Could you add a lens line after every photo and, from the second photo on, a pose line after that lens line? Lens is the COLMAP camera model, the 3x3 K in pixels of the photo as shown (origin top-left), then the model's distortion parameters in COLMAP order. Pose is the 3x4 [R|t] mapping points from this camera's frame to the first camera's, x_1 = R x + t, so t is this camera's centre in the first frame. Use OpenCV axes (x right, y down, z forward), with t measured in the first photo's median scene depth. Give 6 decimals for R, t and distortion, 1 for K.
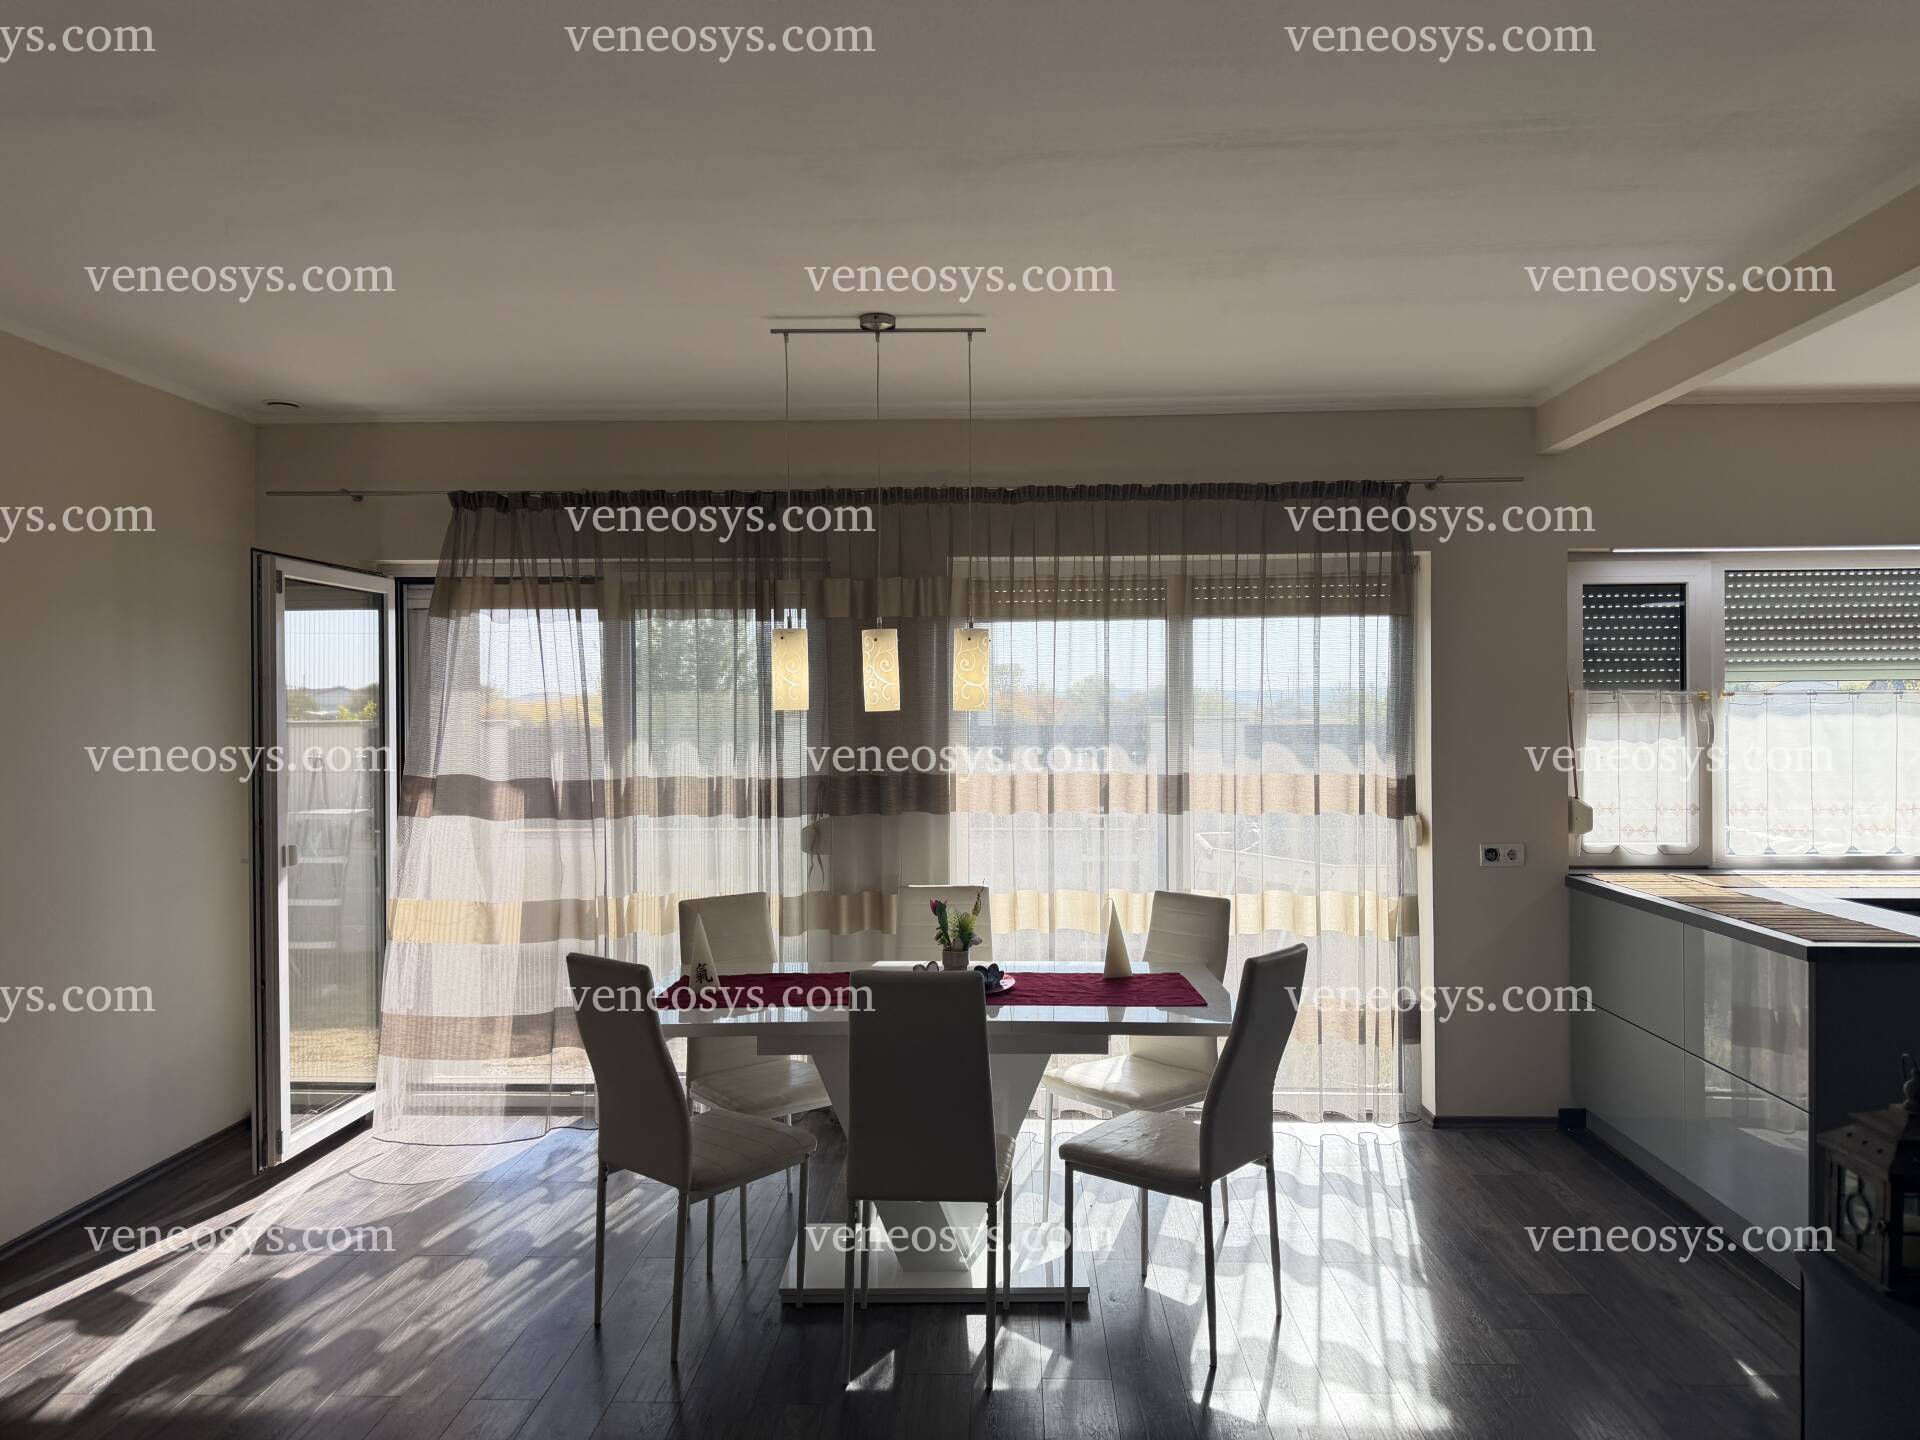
lens RADIAL K [[1350.4, 0, 971.7], [0, 1350.4, 705.6], [0, 0, 1]] dist [0.022012, -0.024088]
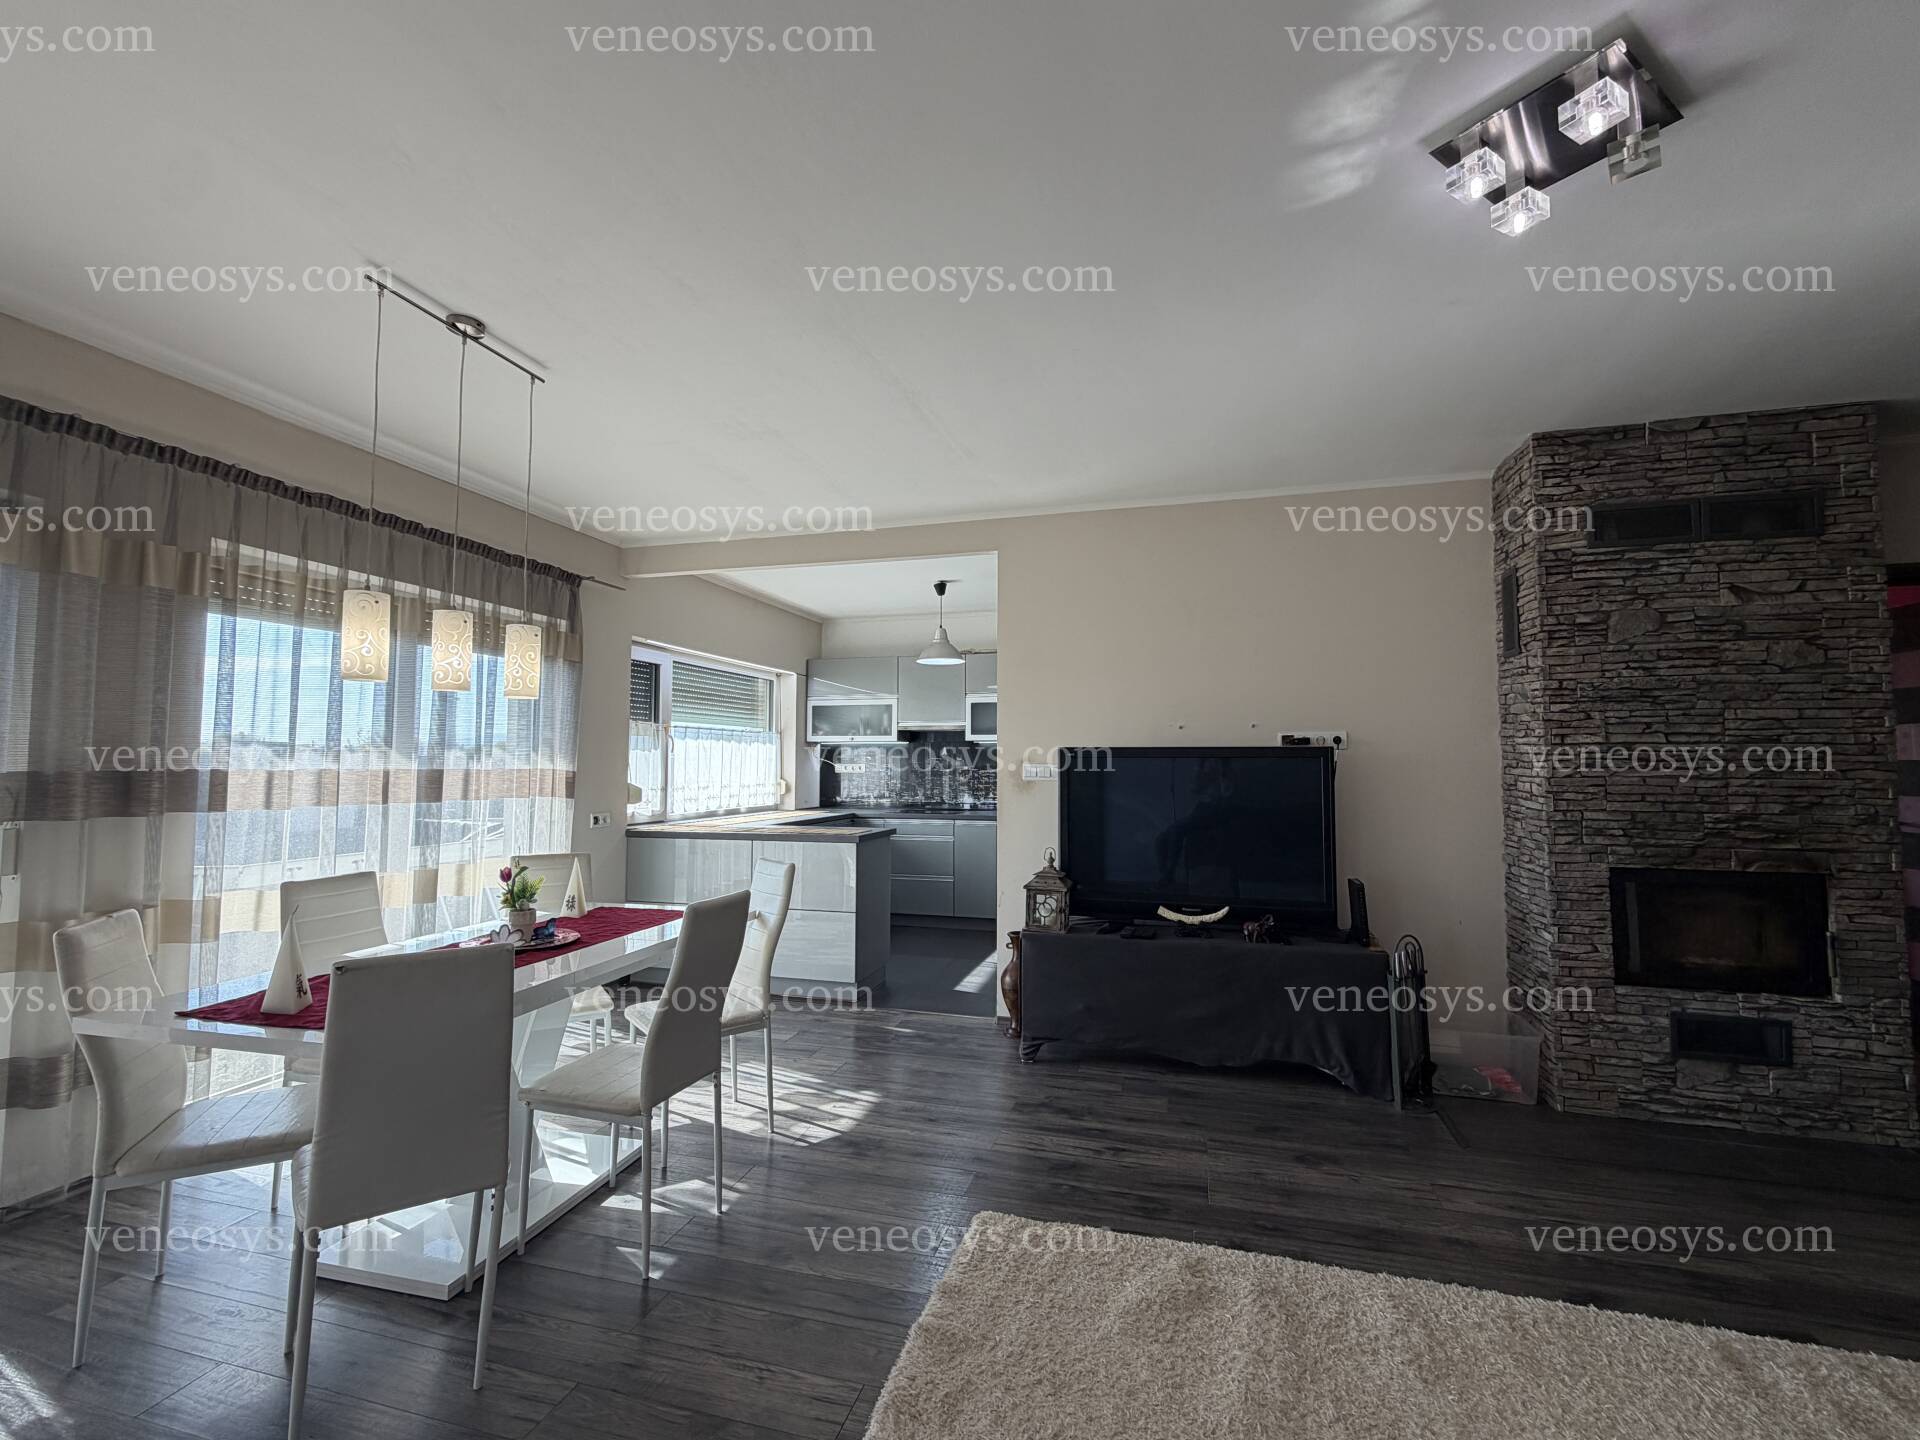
lens RADIAL K [[828.1, 0, 965.3], [0, 828.1, 720.6], [0, 0, 1]] dist [0.001754, -0.000144]
pose [[0.223043, 0.057482, 0.973112, -0.454289], [-0.009982, 0.998342, -0.056684, 0.043845], [-0.974757, 0.002930, 0.223247, 0.361393]]
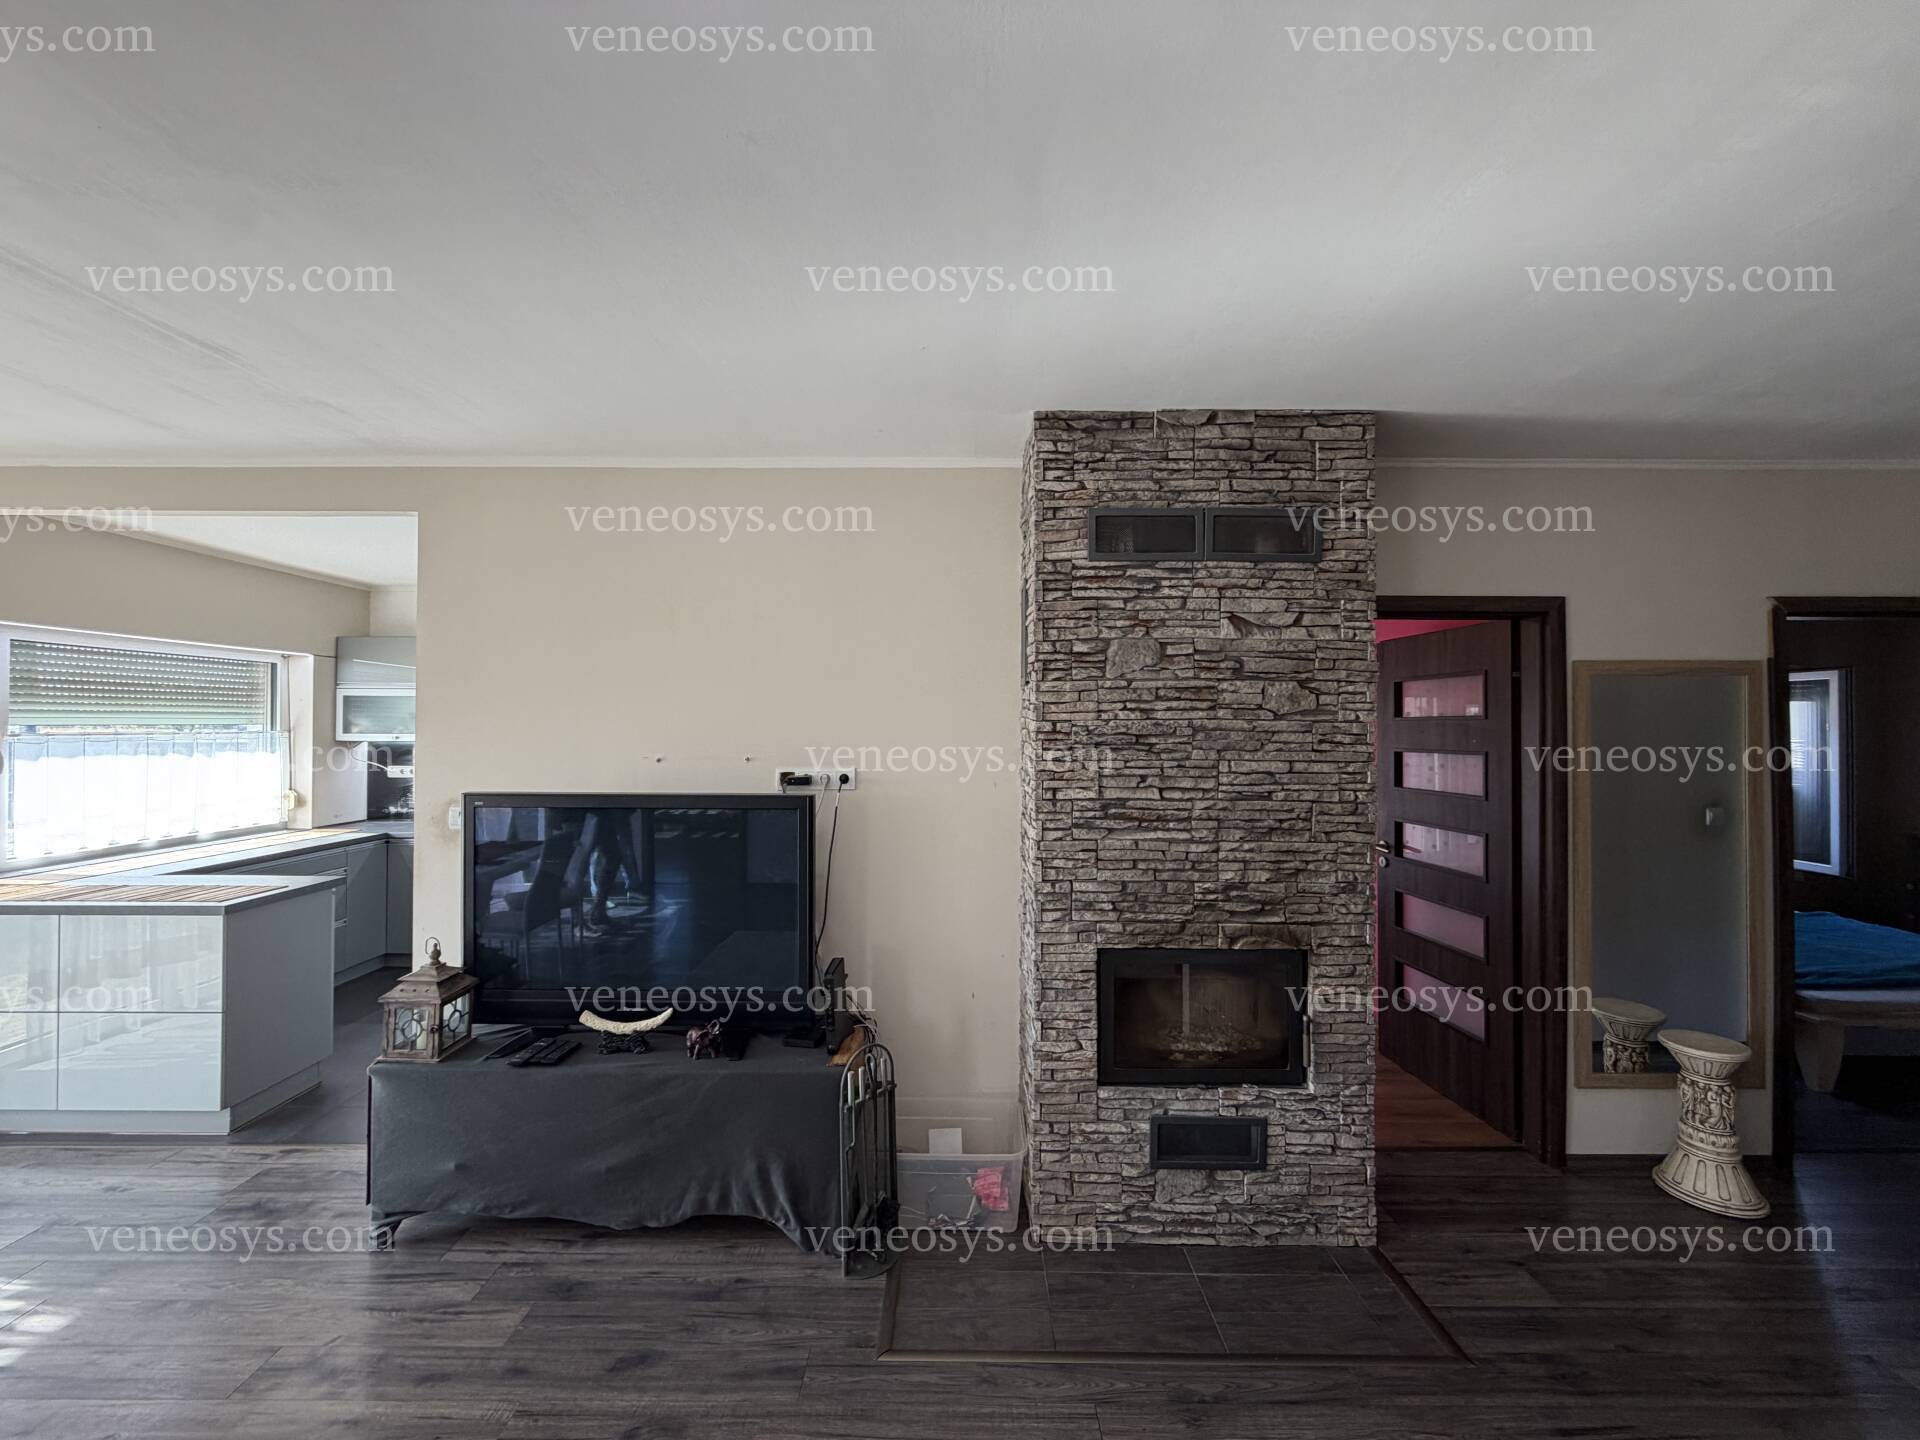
lens RADIAL K [[770.2, 0, 958.0], [0, 770.2, 721.5], [0, 0, 1]] dist [-0.000673, 0.000977]
pose [[-0.042457, 0.011268, 0.999035, -0.211440], [-0.010201, 0.999879, -0.011711, -0.022292], [-0.999046, -0.010688, -0.042336, 0.136263]]
